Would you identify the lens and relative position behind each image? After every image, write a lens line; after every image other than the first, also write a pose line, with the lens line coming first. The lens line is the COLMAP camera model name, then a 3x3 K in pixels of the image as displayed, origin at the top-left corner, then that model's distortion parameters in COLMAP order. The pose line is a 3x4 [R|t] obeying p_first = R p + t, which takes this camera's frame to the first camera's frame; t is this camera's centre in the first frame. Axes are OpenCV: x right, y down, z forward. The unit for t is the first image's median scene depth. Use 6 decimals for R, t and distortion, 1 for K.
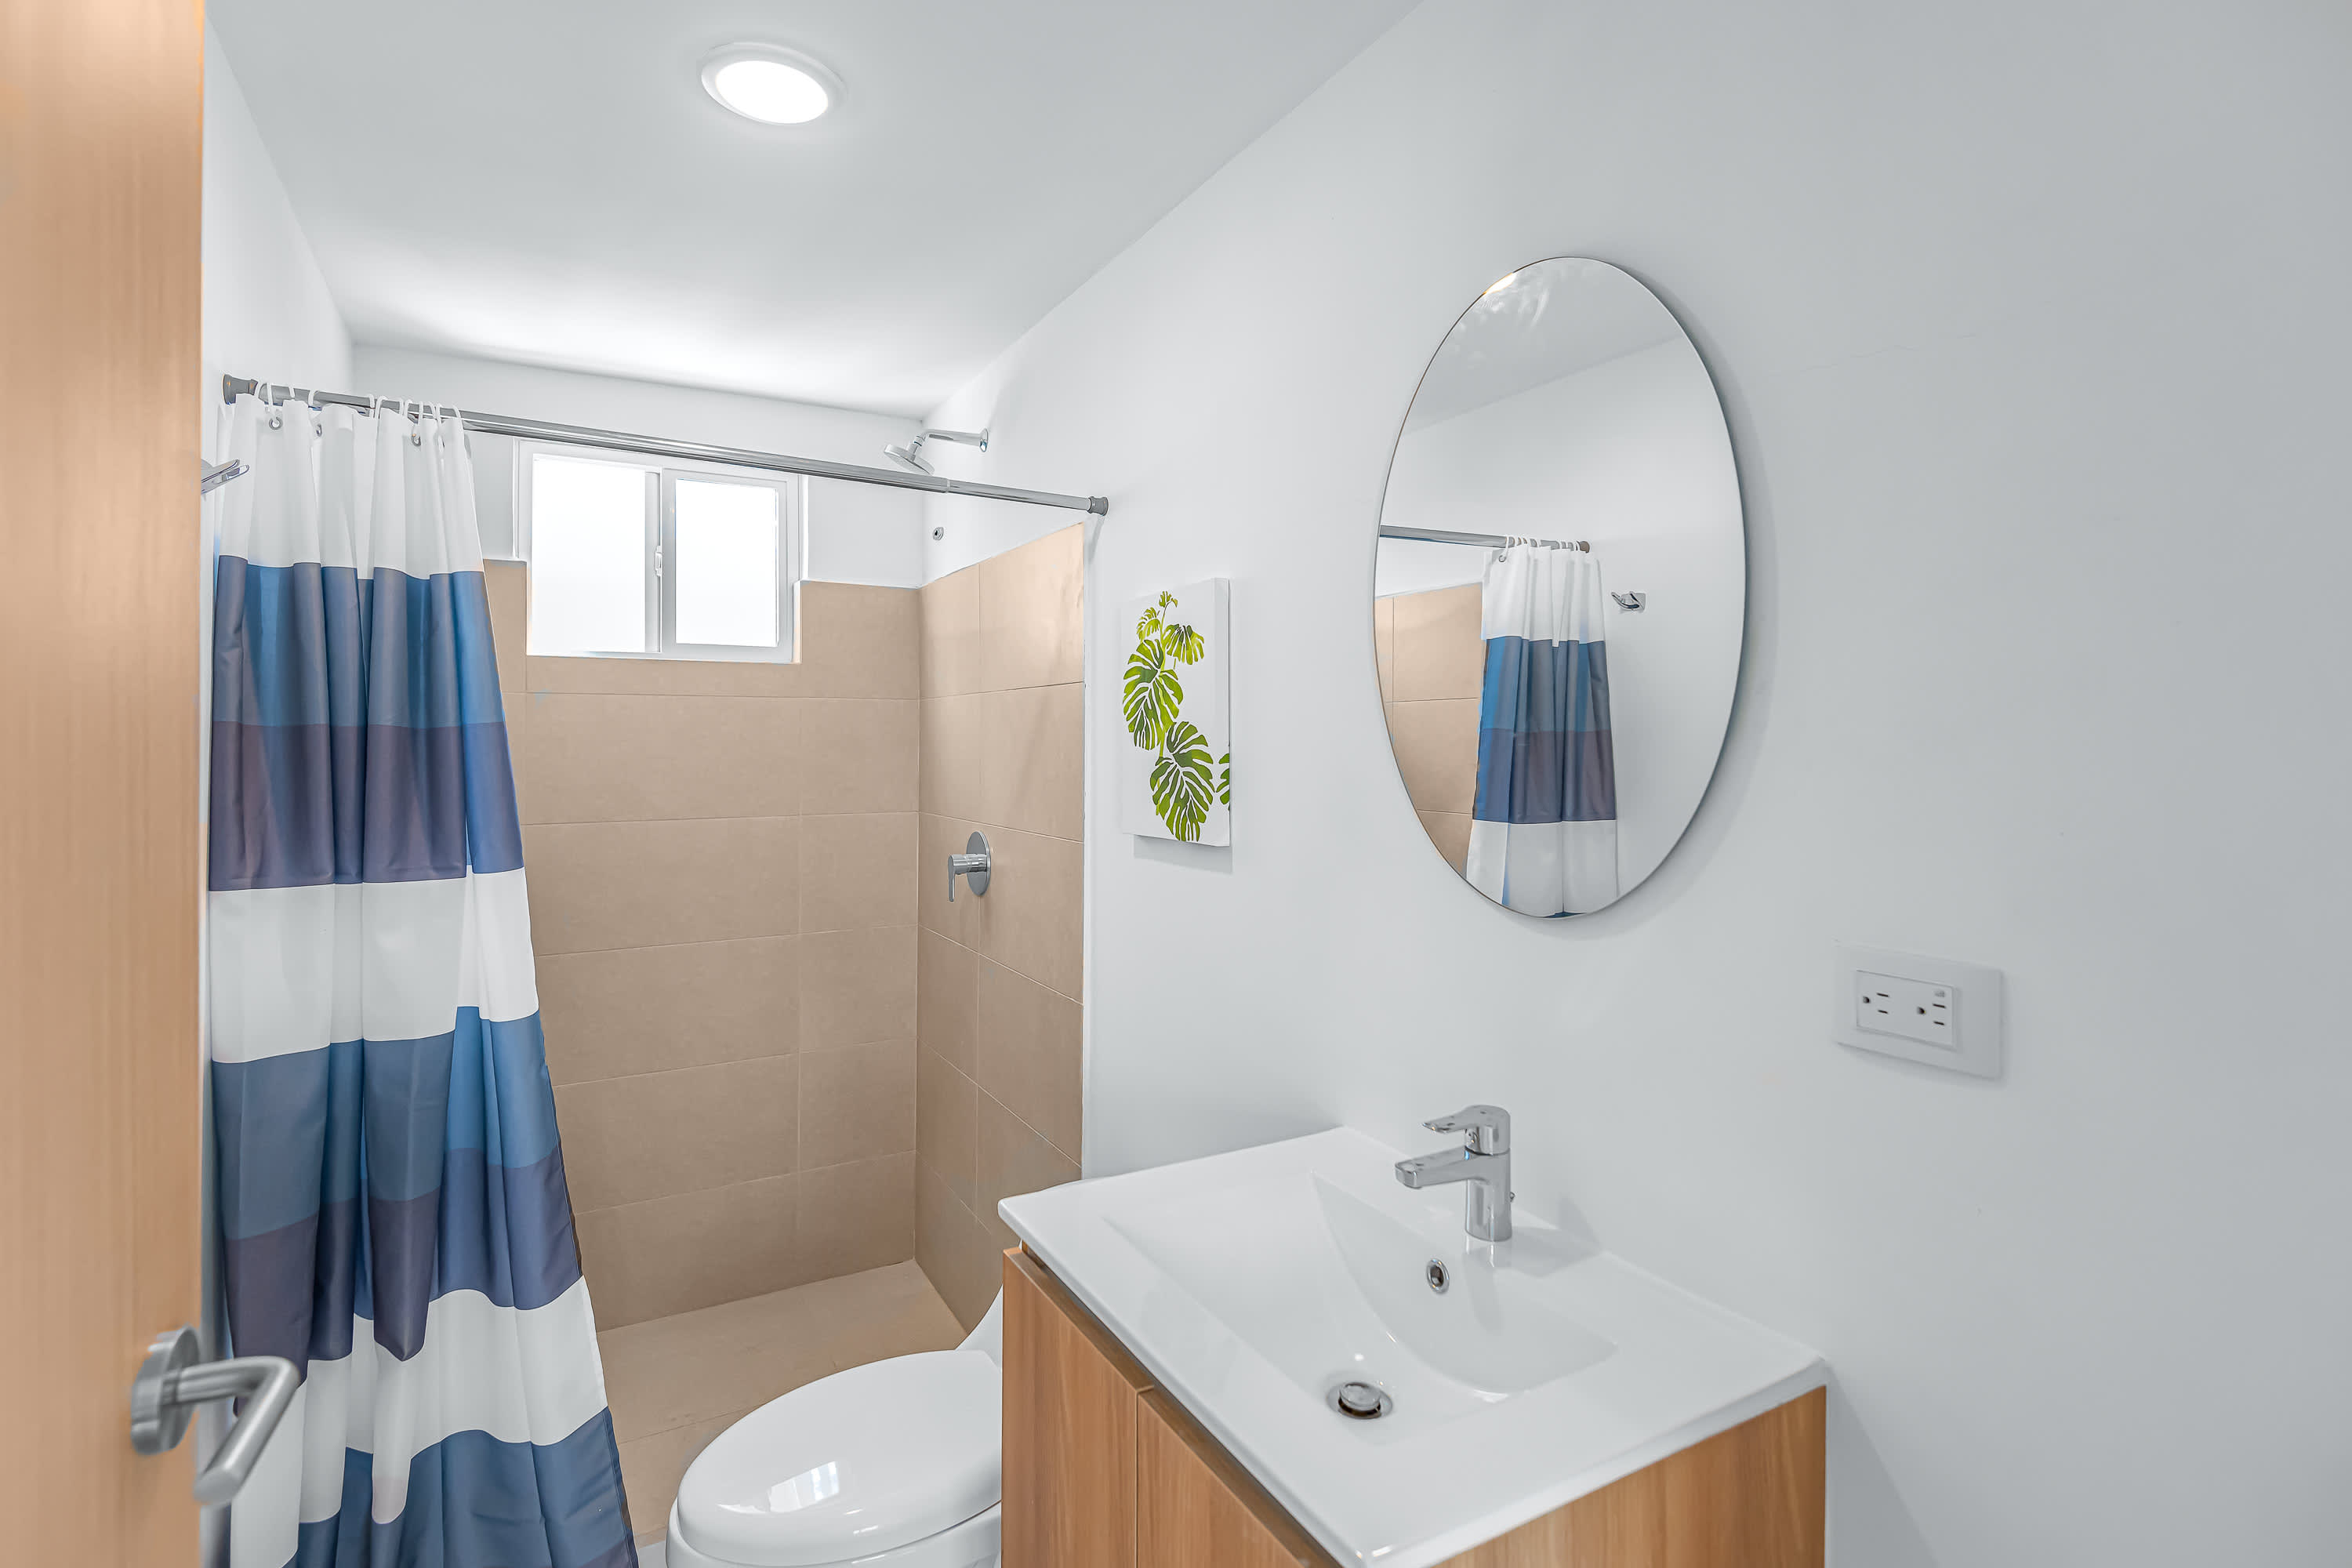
lens RADIAL K [[1130.6, 0, 1175.6], [0, 1130.6, 779.8], [0, 0, 1]] dist [-0.001734, -0.000073]
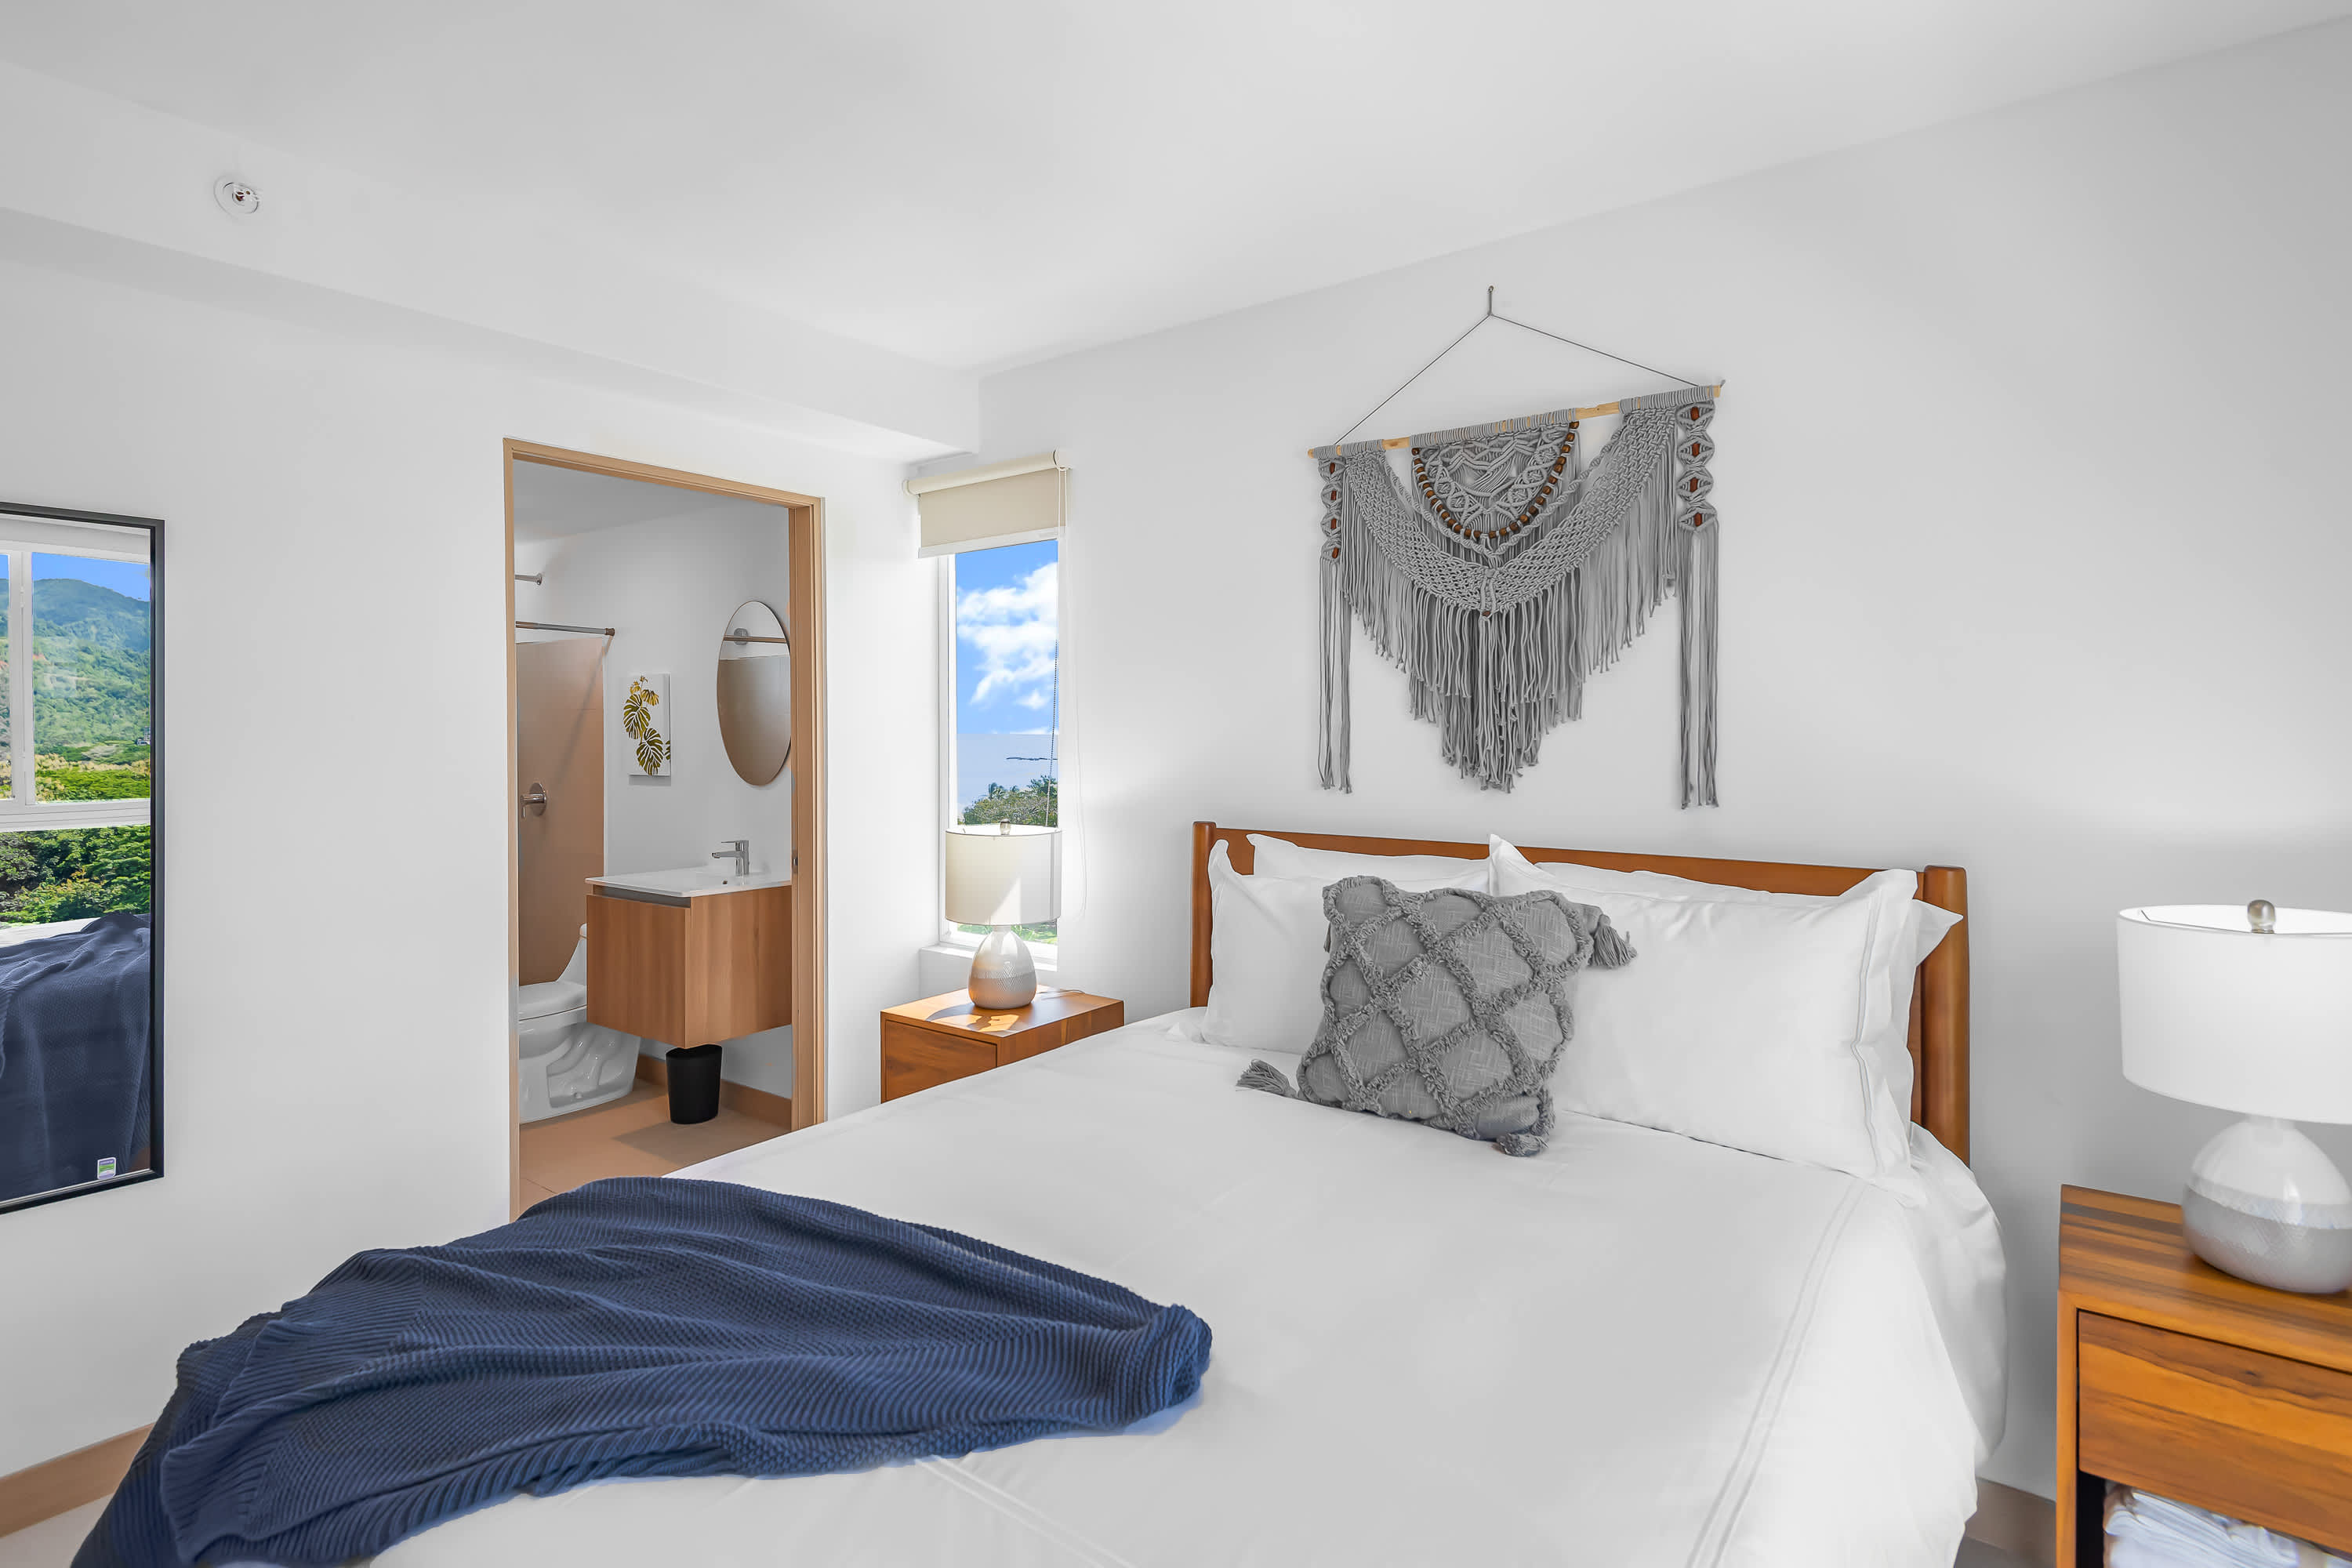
lens RADIAL K [[1130.6, 0, 1176.4], [0, 1130.6, 775.0], [0, 0, 1]] dist [-0.001734, -0.000073]
pose [[0.911146, -0.005750, 0.412042, 0.036431], [0.008644, 0.999949, -0.005159, 0.076945], [-0.411992, 0.008263, 0.911150, -1.786268]]
